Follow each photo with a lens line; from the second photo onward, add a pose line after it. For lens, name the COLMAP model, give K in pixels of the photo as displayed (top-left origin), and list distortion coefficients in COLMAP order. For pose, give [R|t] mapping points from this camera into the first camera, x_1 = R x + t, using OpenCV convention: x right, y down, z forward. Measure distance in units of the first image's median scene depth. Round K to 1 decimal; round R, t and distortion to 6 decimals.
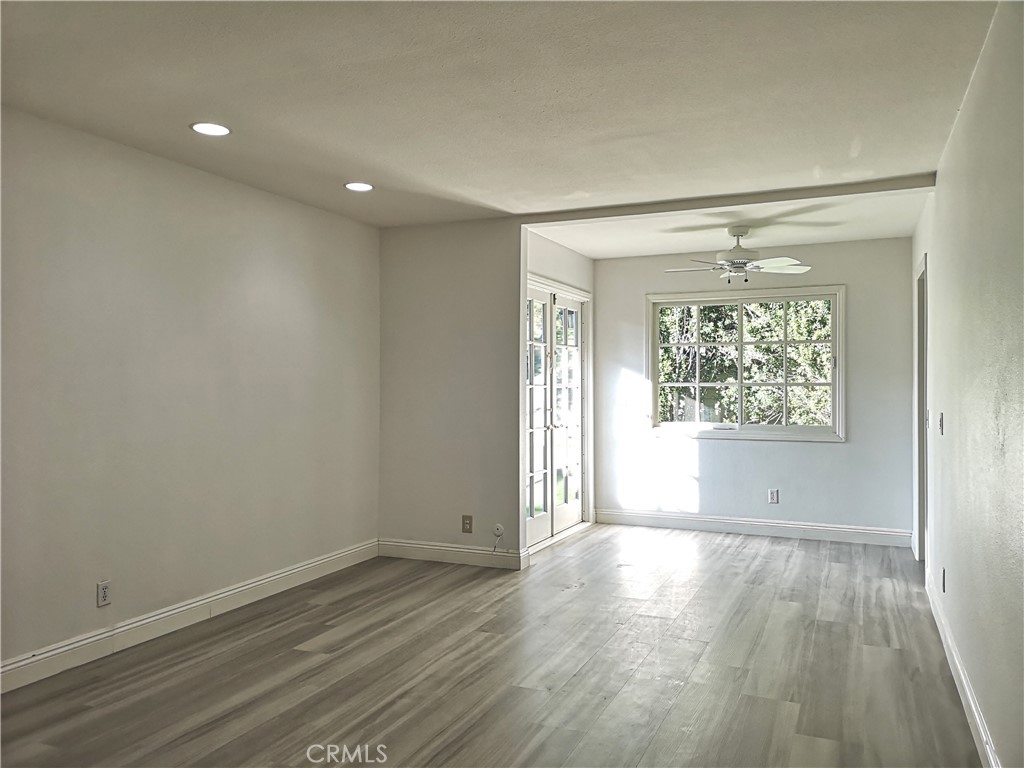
lens RADIAL K [[792.2, 0, 515.7], [0, 792.2, 386.1], [0, 0, 1]] dist [0.096291, -0.078964]
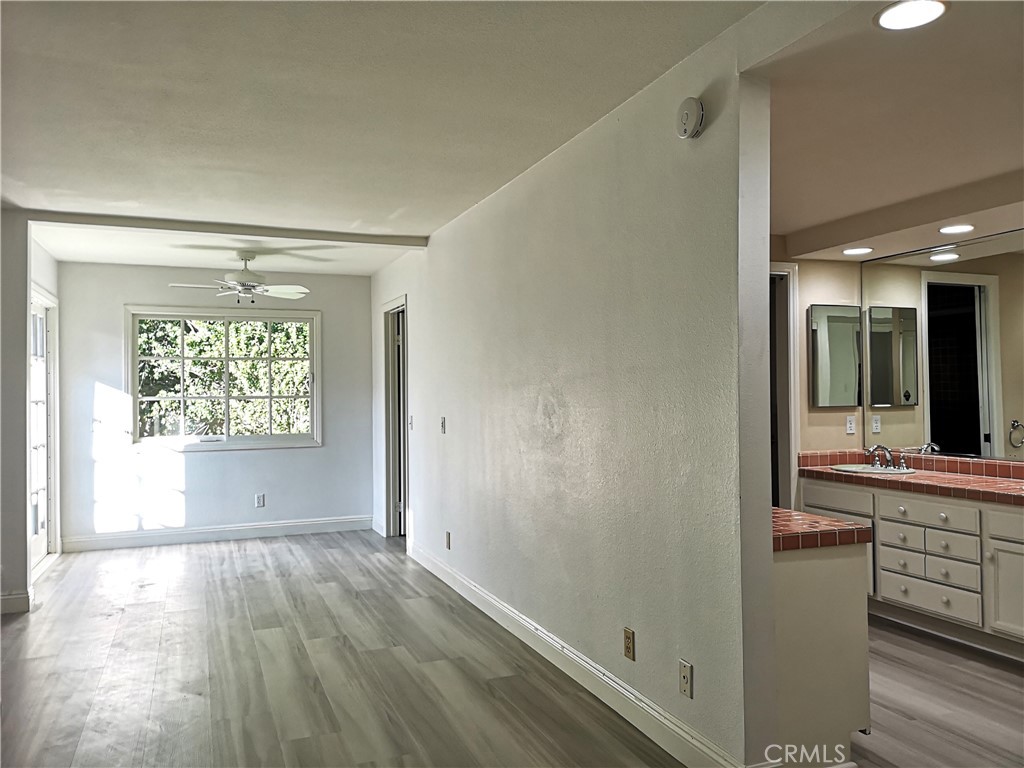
lens RADIAL K [[792.2, 0, 515.7], [0, 792.2, 386.1], [0, 0, 1]] dist [0.096291, -0.078964]
pose [[0.711803, -0.000863, 0.702378, -0.202470], [0.011271, 0.999885, -0.010194, -0.002531], [-0.702288, 0.015172, 0.711731, -0.019061]]
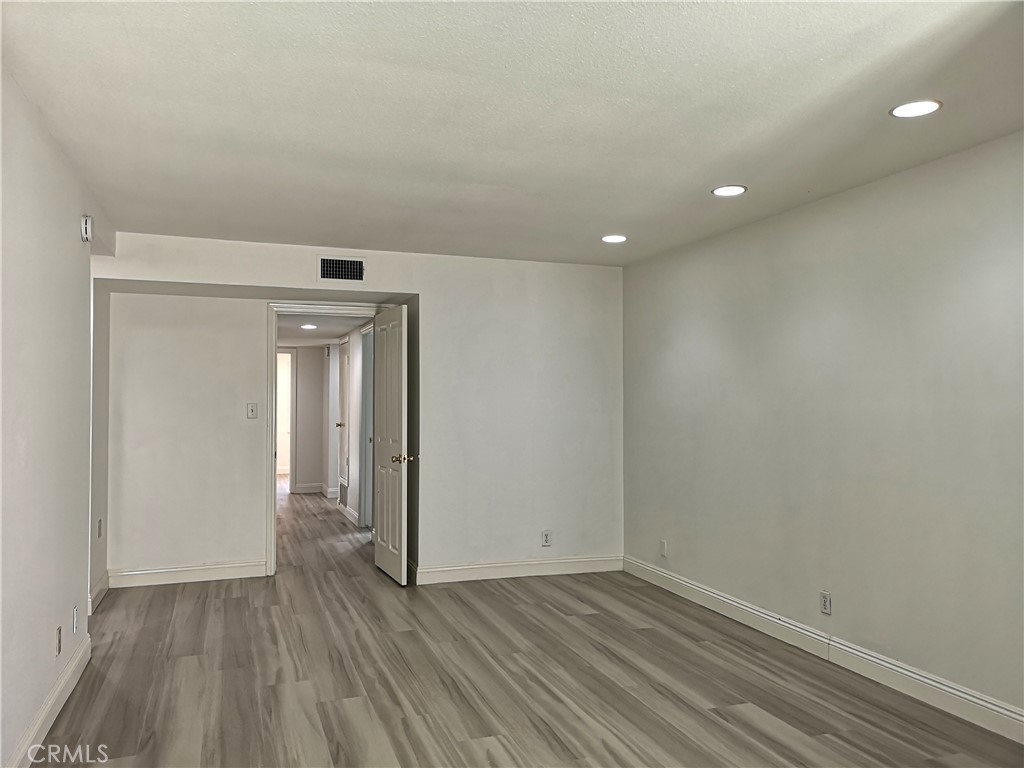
lens RADIAL K [[792.2, 0, 515.7], [0, 792.2, 386.1], [0, 0, 1]] dist [0.096291, -0.078964]
pose [[-0.733916, -0.015166, -0.679071, 0.325153], [0.000742, 0.999732, -0.023129, -0.010074], [0.679240, -0.017479, -0.733708, 0.877854]]
